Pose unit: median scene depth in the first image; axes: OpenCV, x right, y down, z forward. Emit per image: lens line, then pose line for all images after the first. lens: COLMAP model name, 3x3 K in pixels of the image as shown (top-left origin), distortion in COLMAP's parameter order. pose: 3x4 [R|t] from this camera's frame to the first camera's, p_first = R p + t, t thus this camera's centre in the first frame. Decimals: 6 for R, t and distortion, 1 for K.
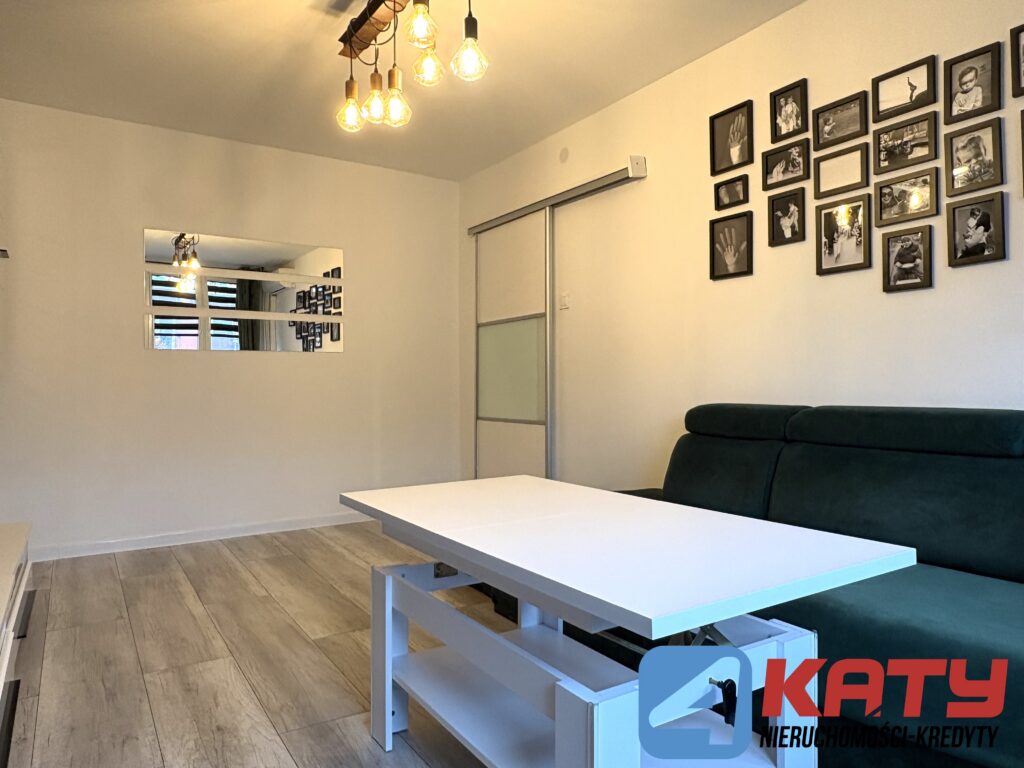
lens RADIAL K [[695.5, 0, 511.2], [0, 695.5, 383.8], [0, 0, 1]] dist [0.000081, 0.007163]
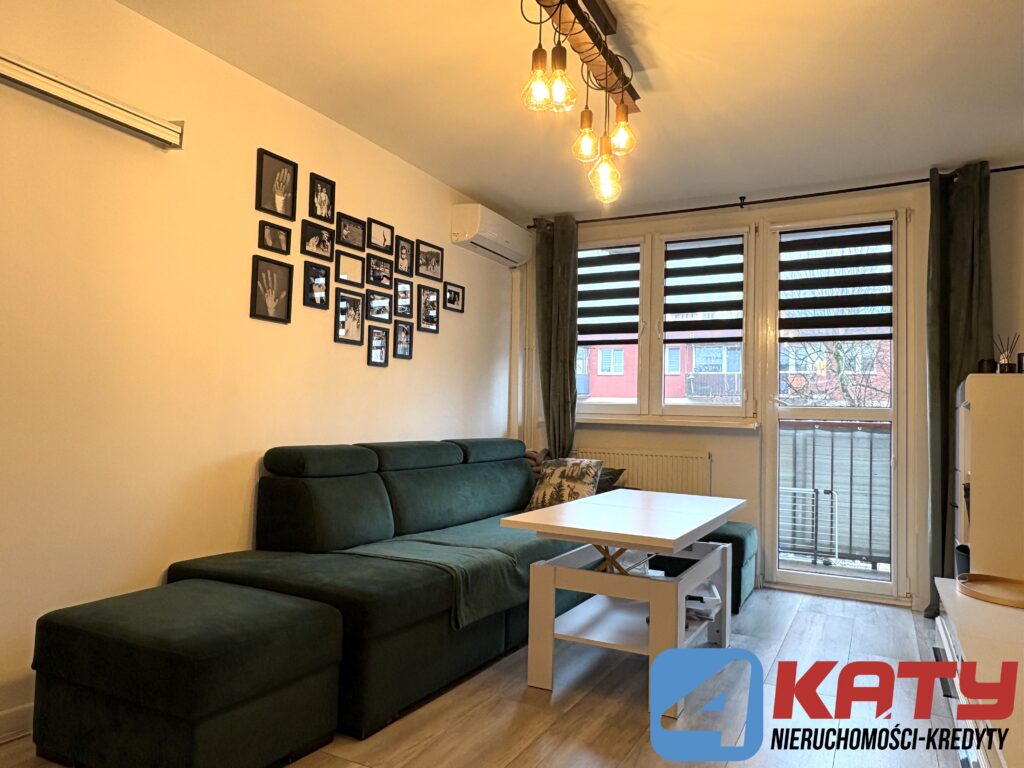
lens RADIAL K [[695.5, 0, 511.2], [0, 695.5, 389.0], [0, 0, 1]] dist [0.000081, 0.007163]
pose [[-0.500767, 0.024945, 0.865223, -0.801237], [-0.019287, 0.999015, -0.039965, -0.023556], [-0.865367, -0.036701, -0.499793, 1.325513]]
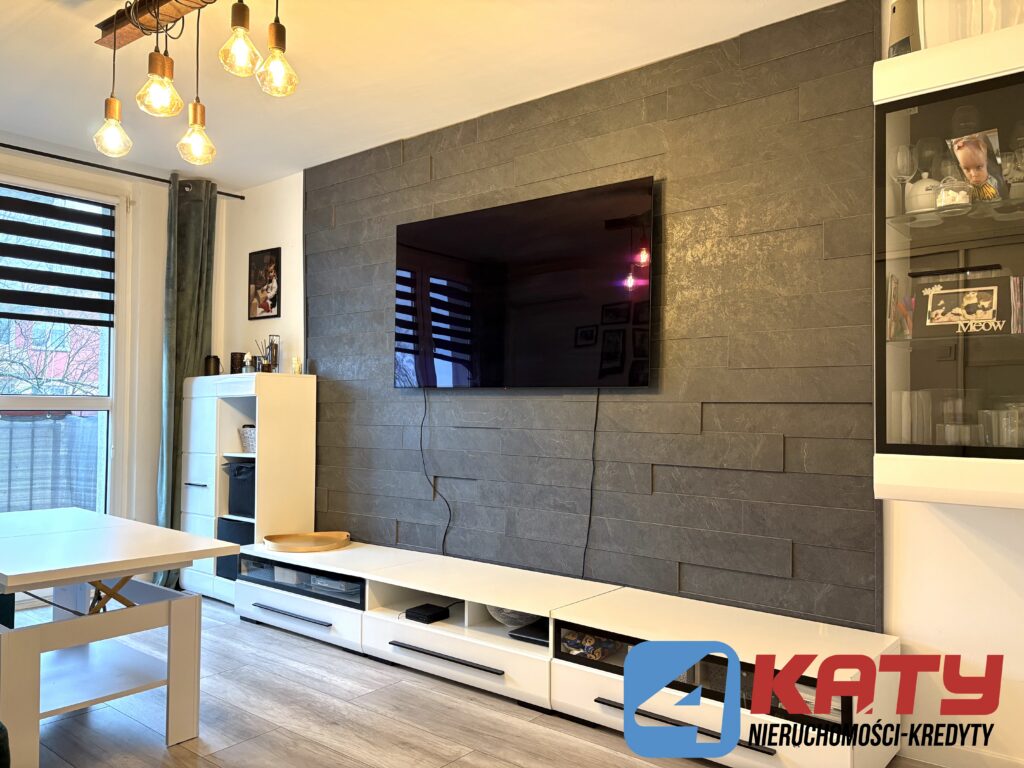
lens RADIAL K [[770.3, 0, 510.3], [0, 770.3, 389.2], [0, 0, 1]] dist [0.017241, 0.000516]
pose [[-0.949991, -0.011800, -0.312055, -0.199043], [-0.005901, 0.999786, -0.019841, -0.047269], [0.312222, -0.017007, -0.949857, 1.696467]]
